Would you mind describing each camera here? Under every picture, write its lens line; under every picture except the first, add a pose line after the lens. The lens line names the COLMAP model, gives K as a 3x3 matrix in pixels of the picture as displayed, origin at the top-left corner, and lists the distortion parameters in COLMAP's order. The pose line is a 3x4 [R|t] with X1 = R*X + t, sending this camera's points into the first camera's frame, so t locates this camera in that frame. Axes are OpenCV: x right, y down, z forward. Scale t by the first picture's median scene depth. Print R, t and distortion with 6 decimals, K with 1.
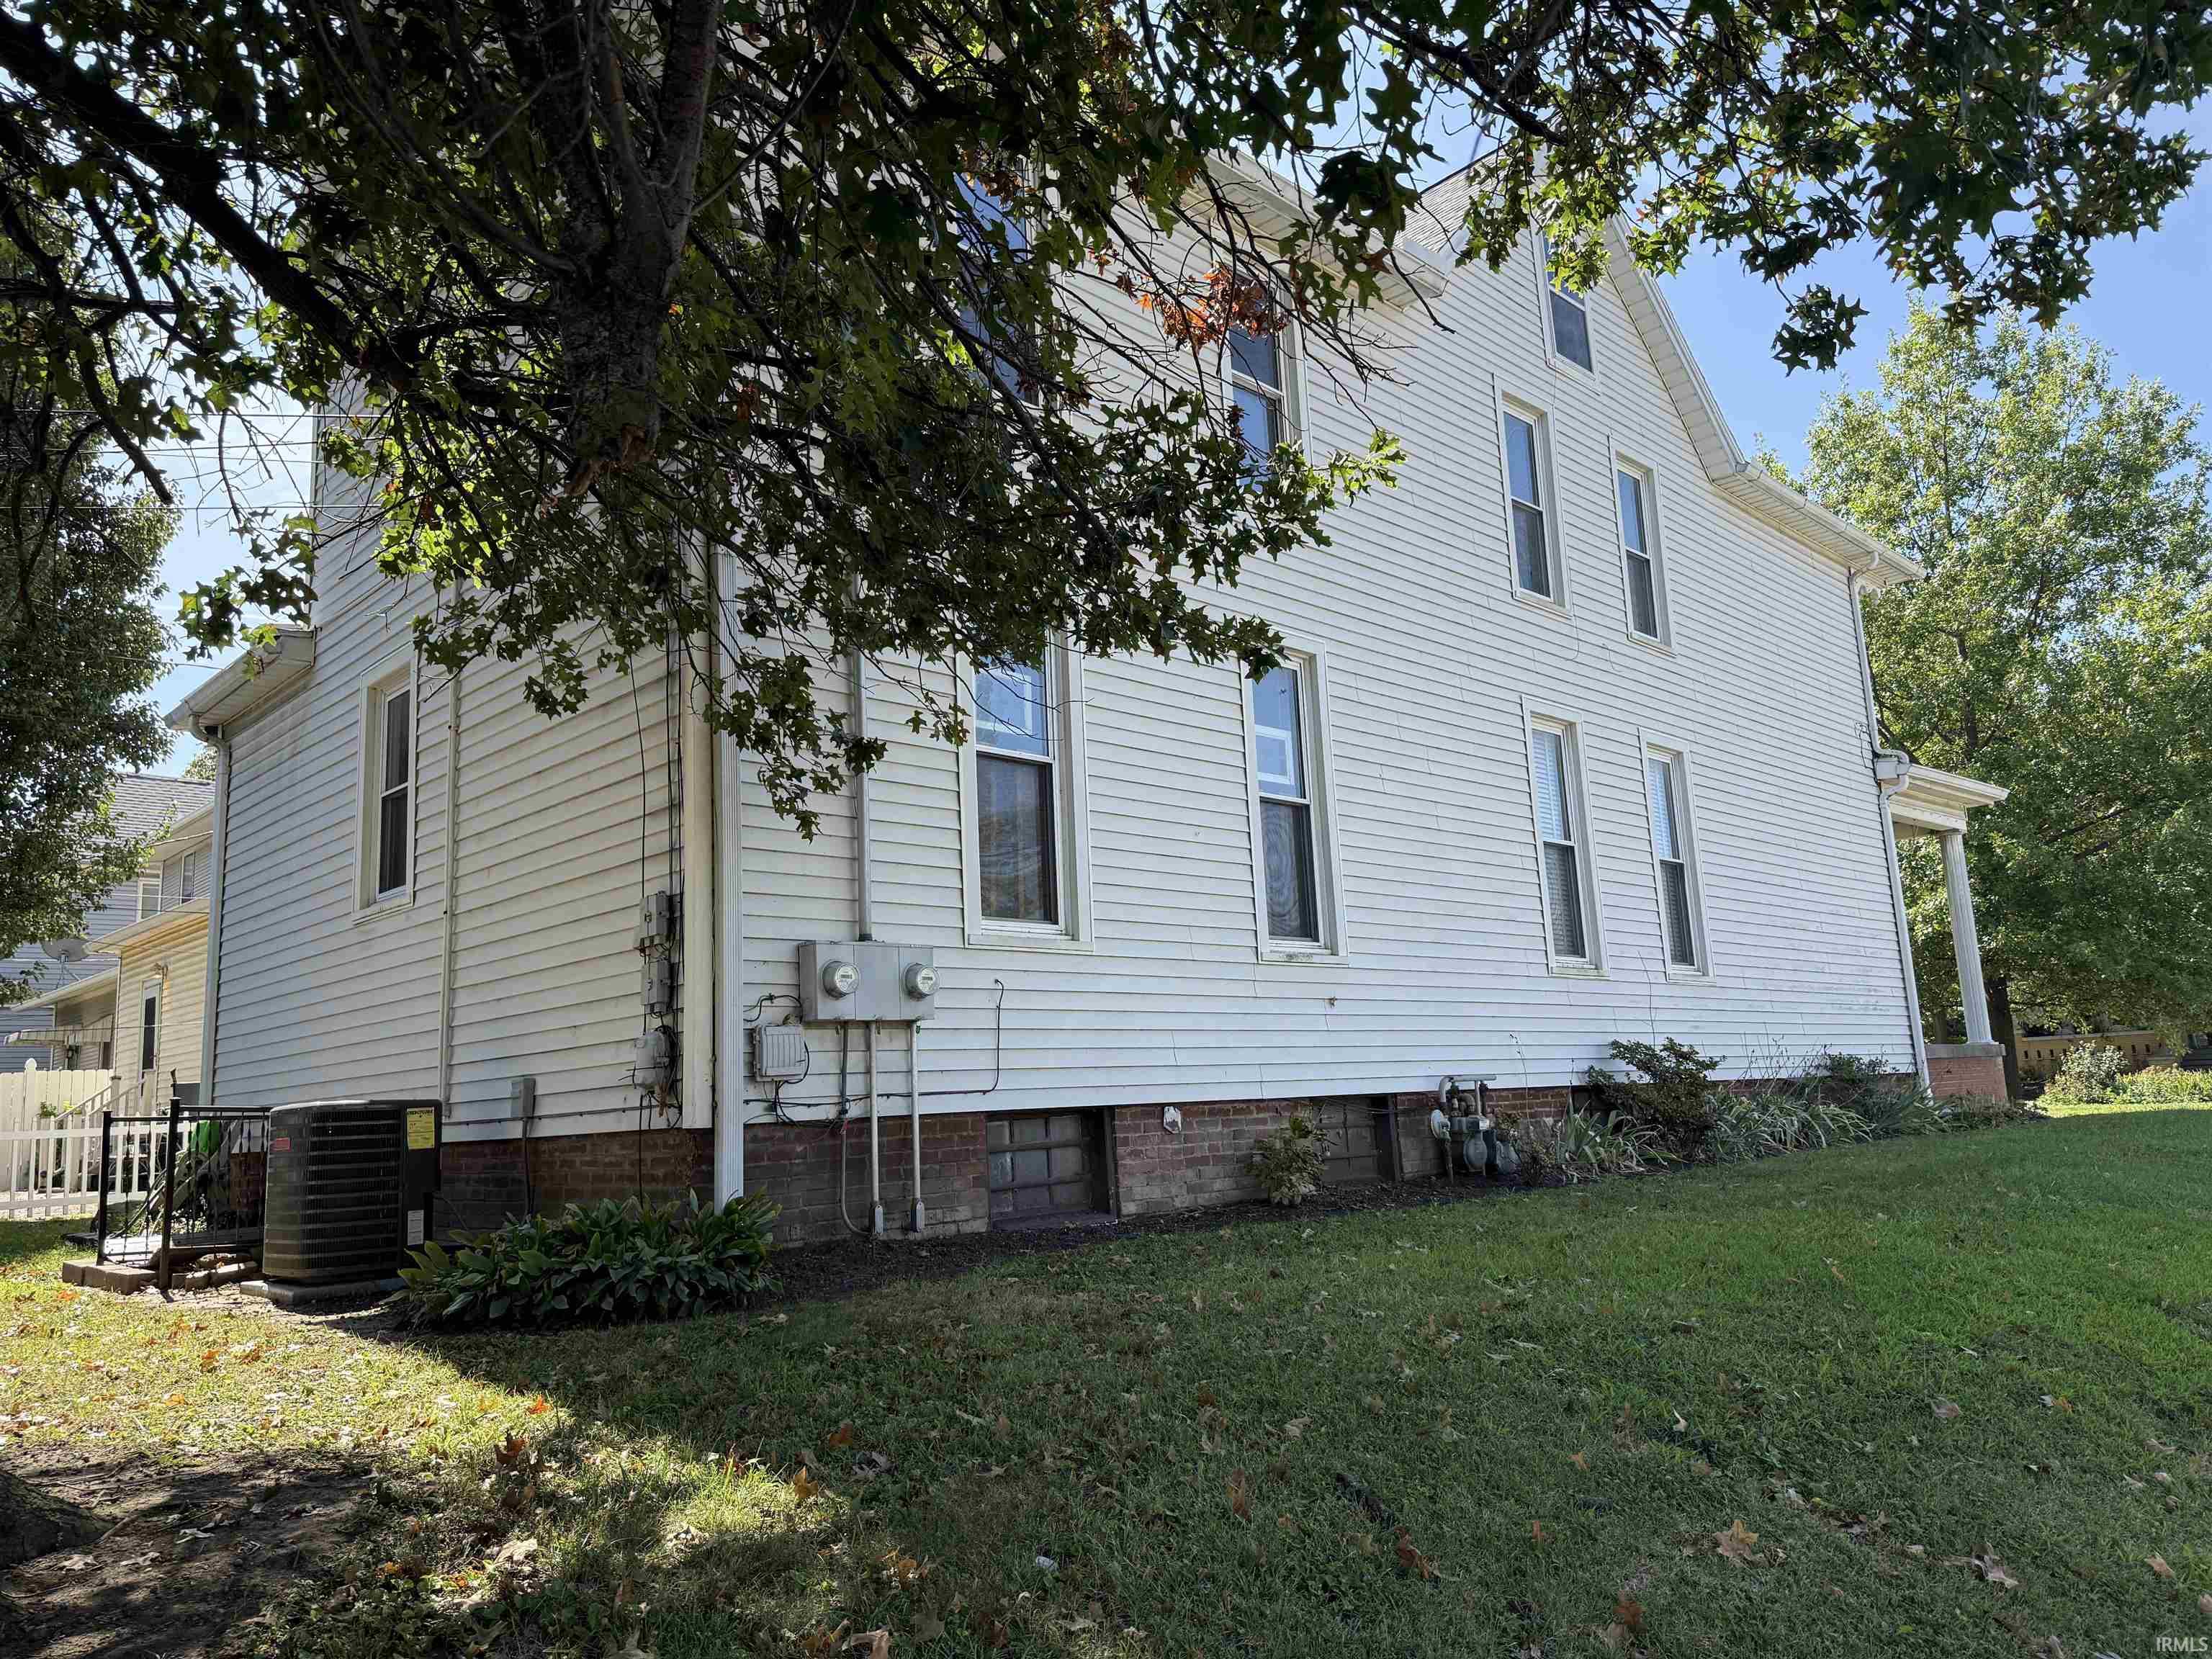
lens RADIAL K [[1562.2, 0, 1105.6], [0, 1562.2, 829.8], [0, 0, 1]] dist [-0.010598, -0.014545]
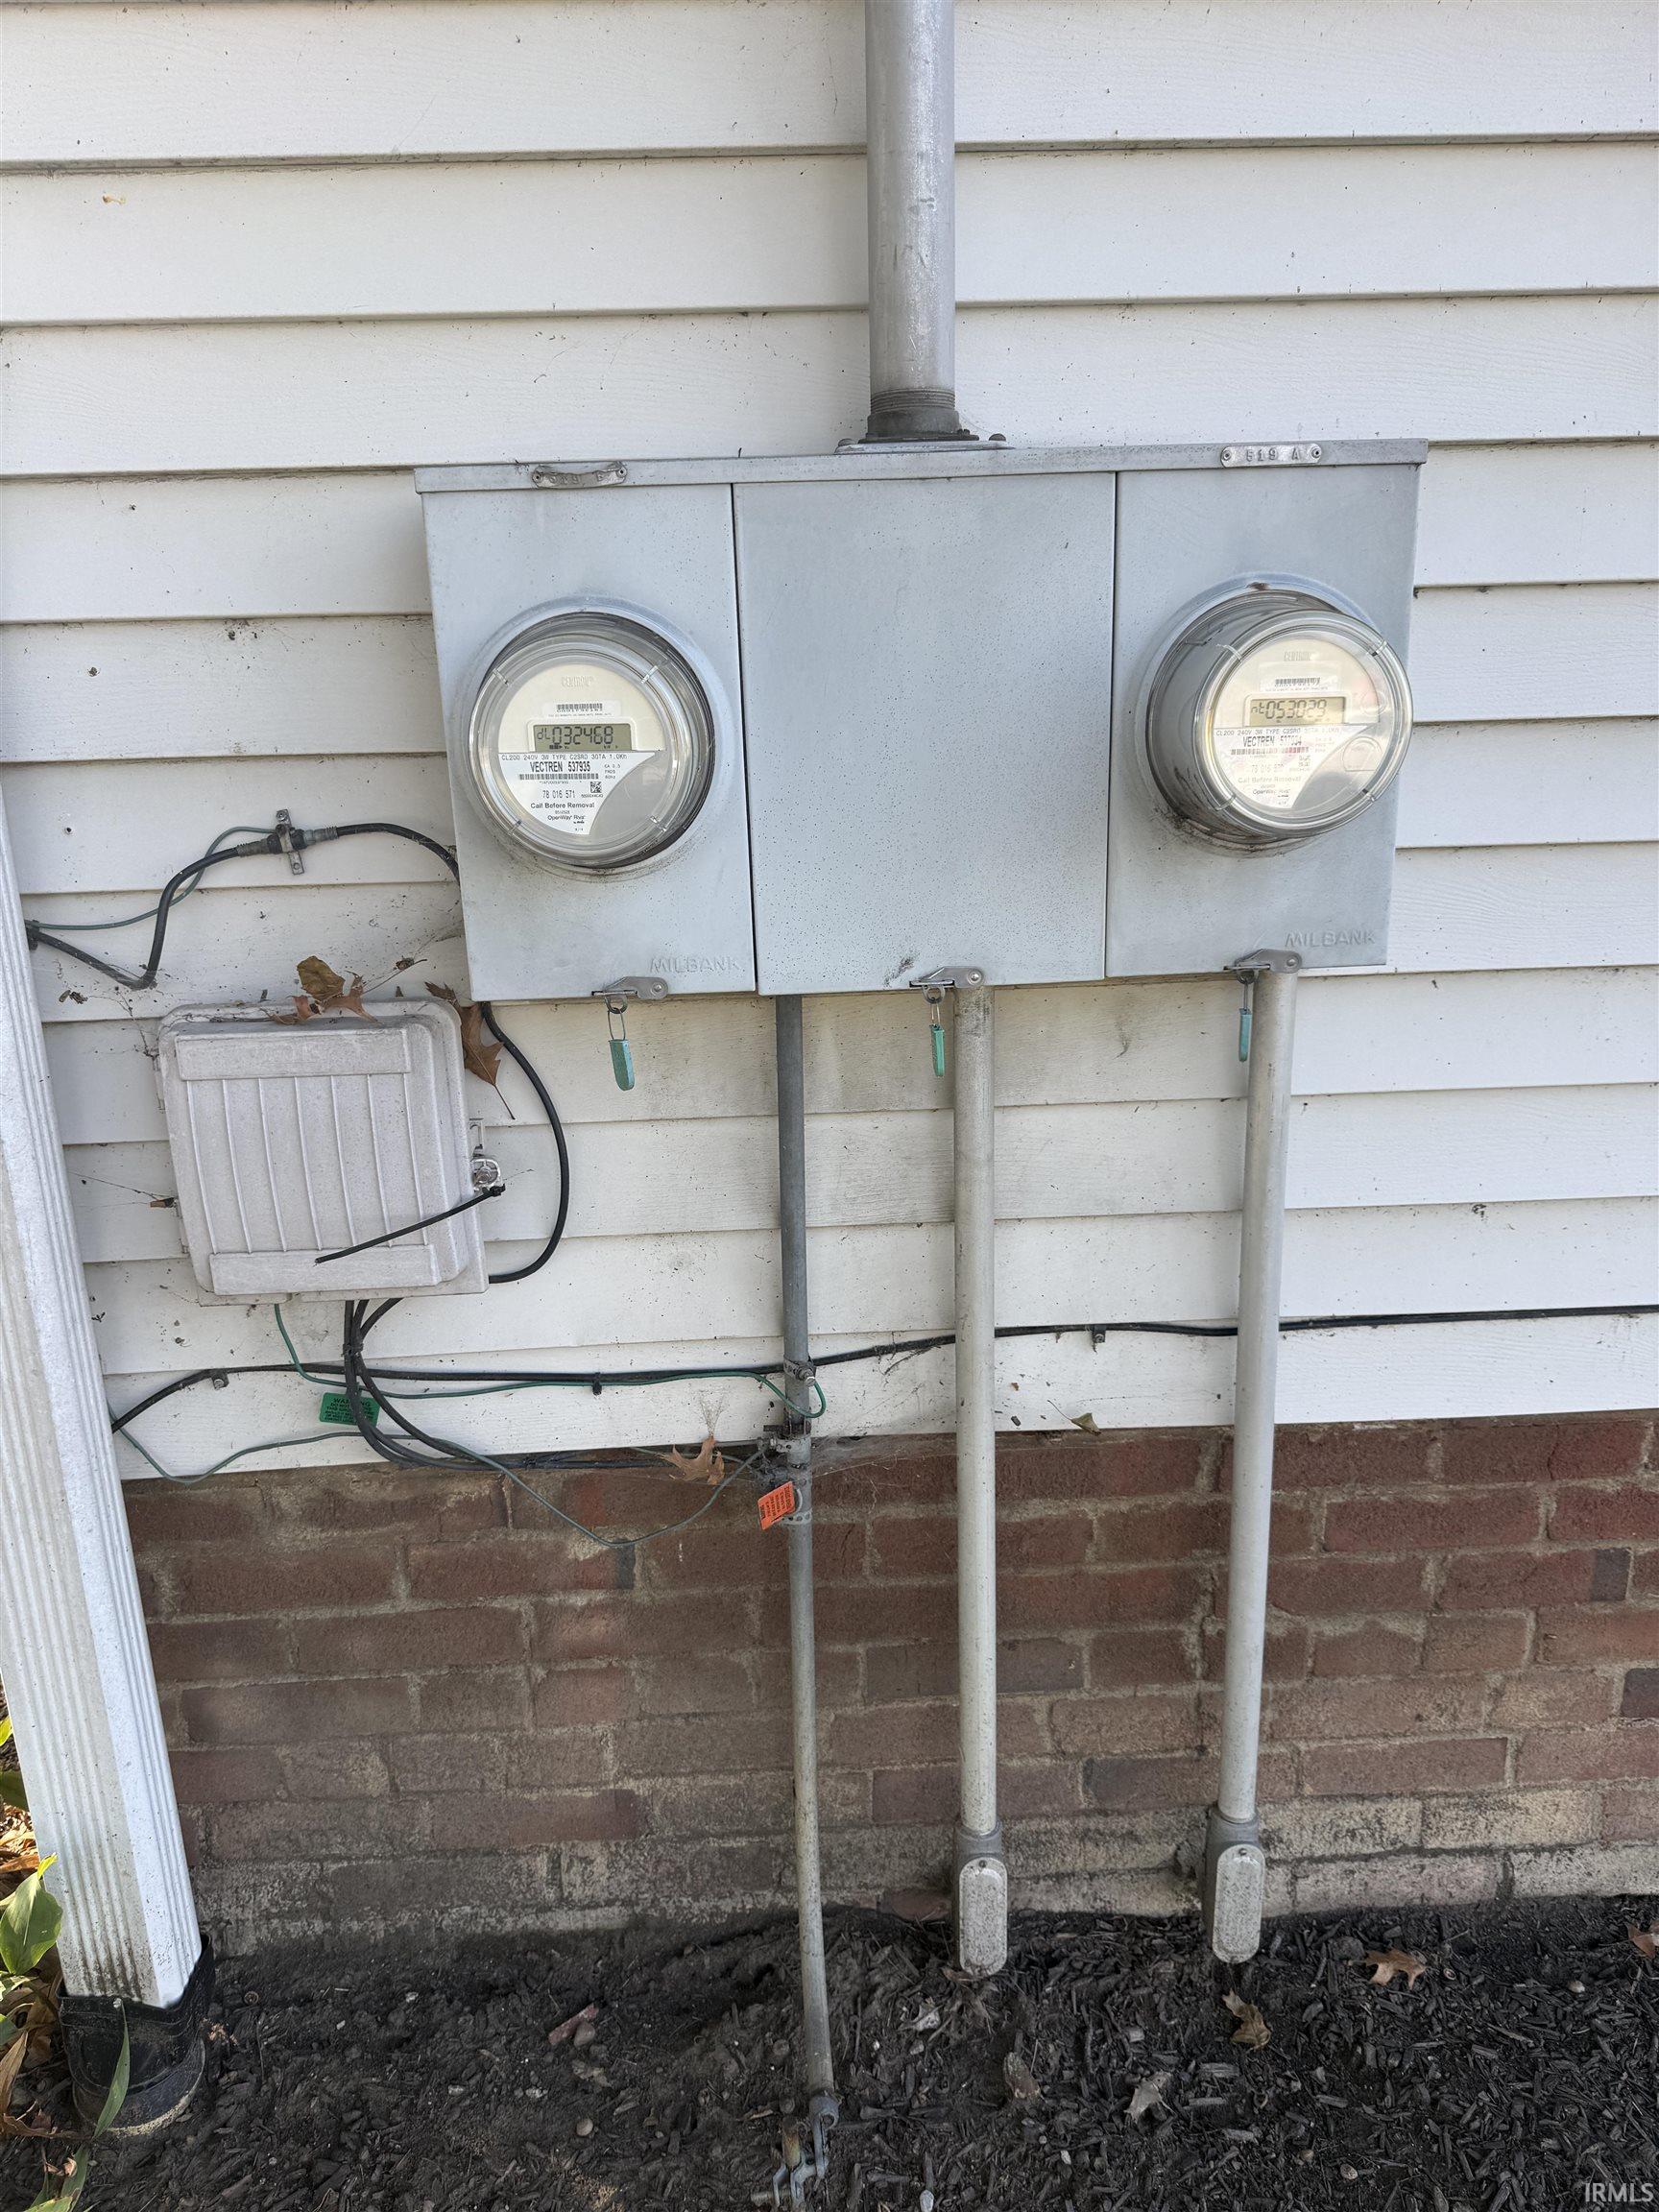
lens RADIAL K [[1562.2, 0, 832.2], [0, 1562.2, 1106.8], [0, 0, 1]] dist [-0.010598, -0.014545]
pose [[0.744775, 0.211570, -0.632889, -0.049460], [0.108845, 0.897194, 0.428013, 0.063342], [0.658379, -0.387660, 0.645179, 0.874837]]
